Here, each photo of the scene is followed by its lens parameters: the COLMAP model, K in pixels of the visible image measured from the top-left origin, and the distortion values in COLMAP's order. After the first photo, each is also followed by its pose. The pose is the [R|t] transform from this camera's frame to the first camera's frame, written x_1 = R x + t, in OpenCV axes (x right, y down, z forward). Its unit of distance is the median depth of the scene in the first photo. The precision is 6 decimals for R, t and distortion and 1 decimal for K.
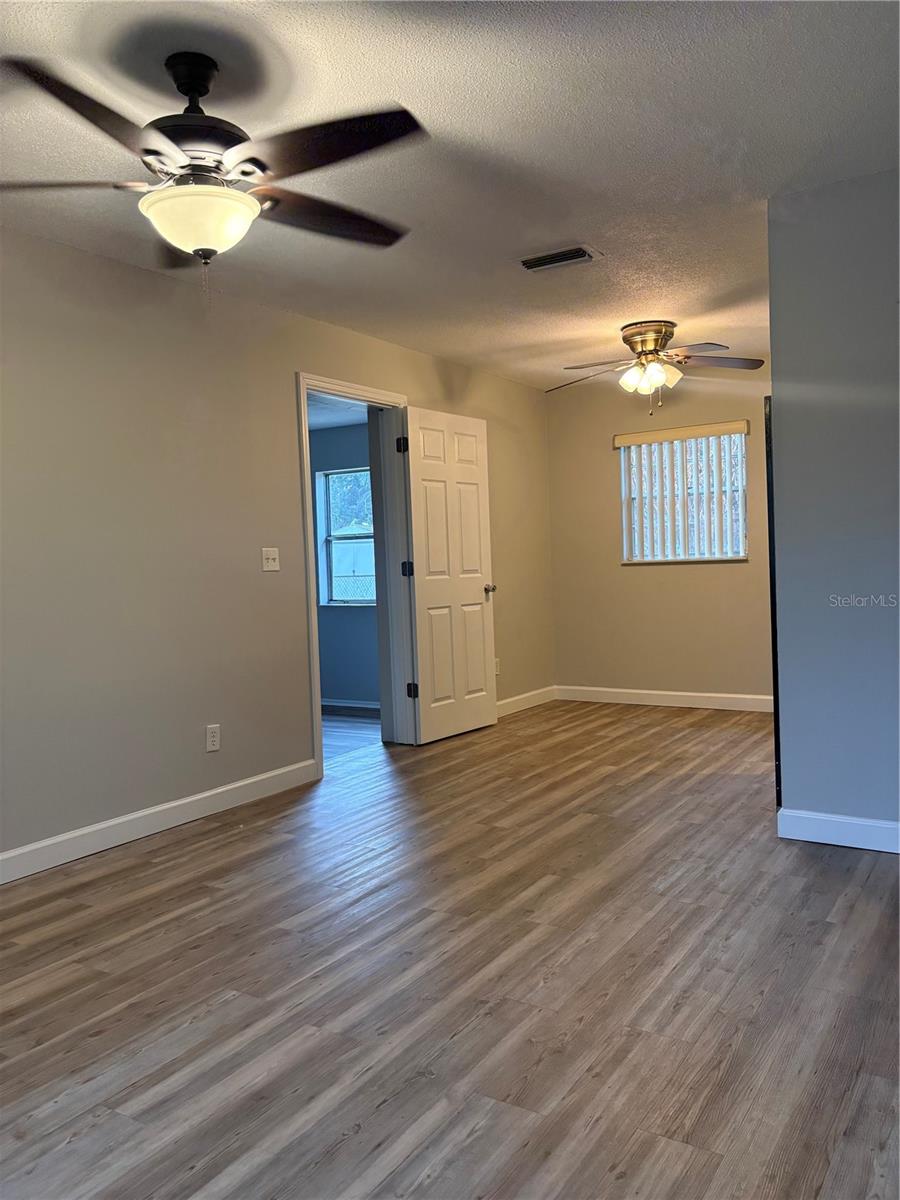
lens RADIAL K [[910.1, 0, 450.0], [0, 910.1, 600.0], [0, 0, 1]] dist [0.072445, -0.076531]
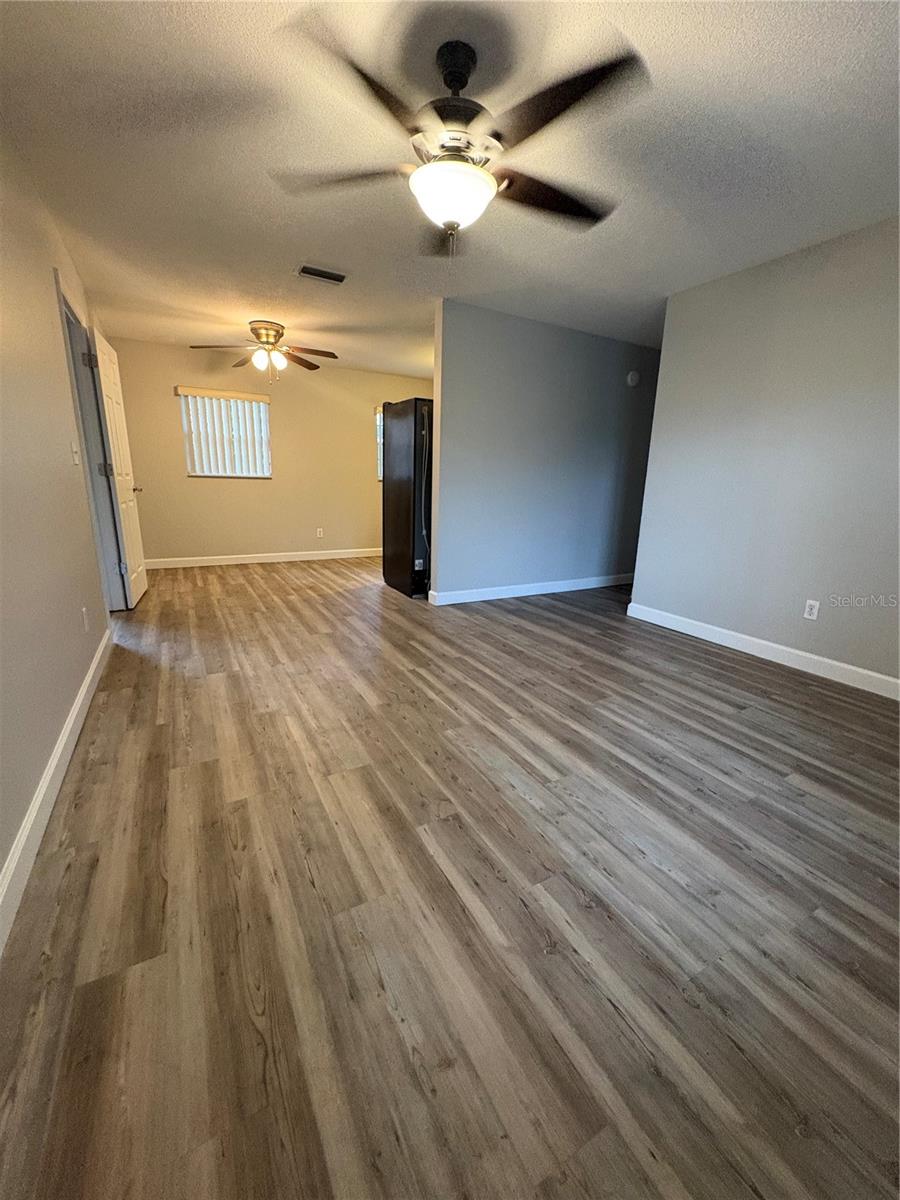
lens RADIAL K [[476.5, 0, 450.0], [0, 476.5, 600.0], [0, 0, 1]] dist [0.001499, 0.000065]
pose [[0.463849, -0.167175, 0.869998, -0.437703], [-0.007738, 0.981232, 0.192675, 0.010532], [-0.885880, -0.096105, 0.453850, 0.287647]]
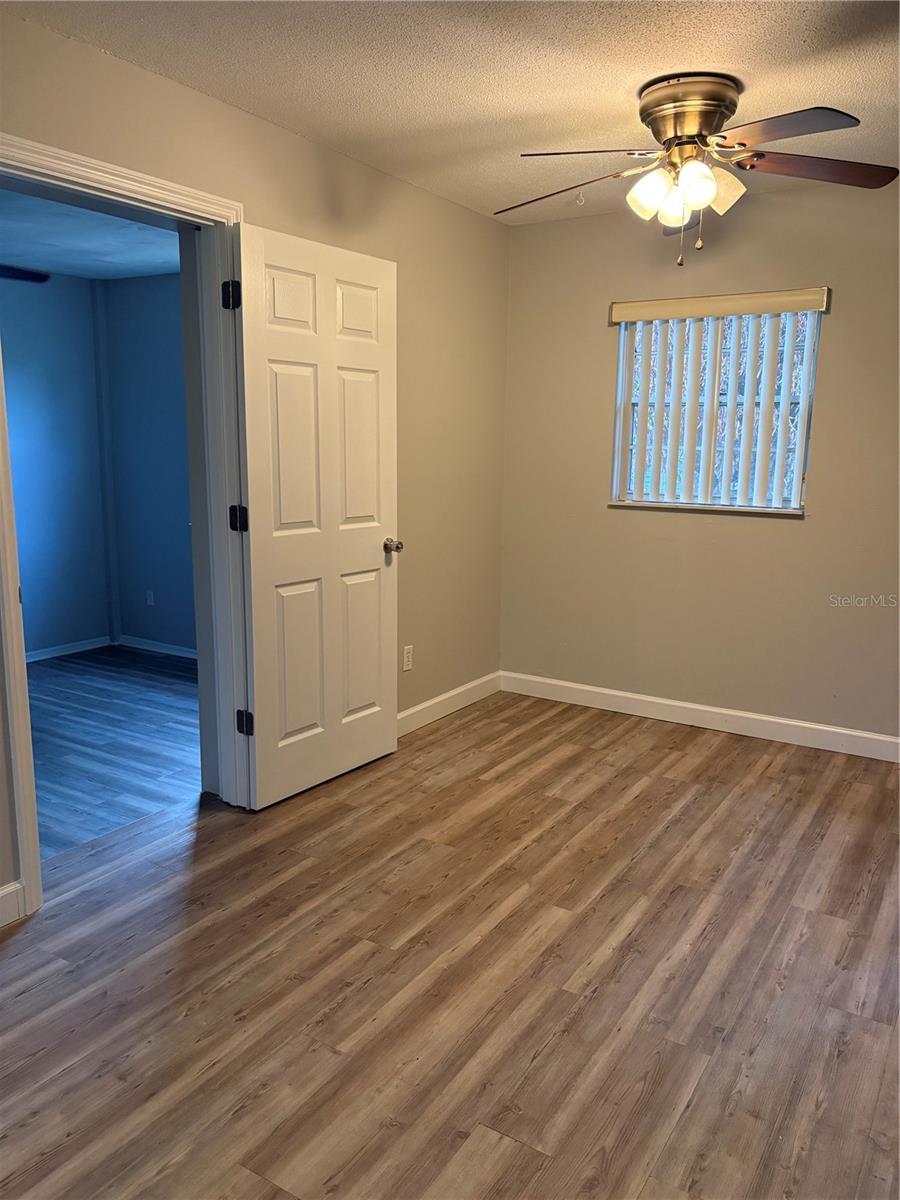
lens RADIAL K [[905.9, 0, 450.7], [0, 905.9, 608.8], [0, 0, 1]] dist [-0.000148, 0.002862]
pose [[0.998636, 0.046983, 0.022790, 0.080102], [-0.049830, 0.987898, 0.146884, -0.071247], [-0.015613, -0.147819, 0.988891, 0.438088]]
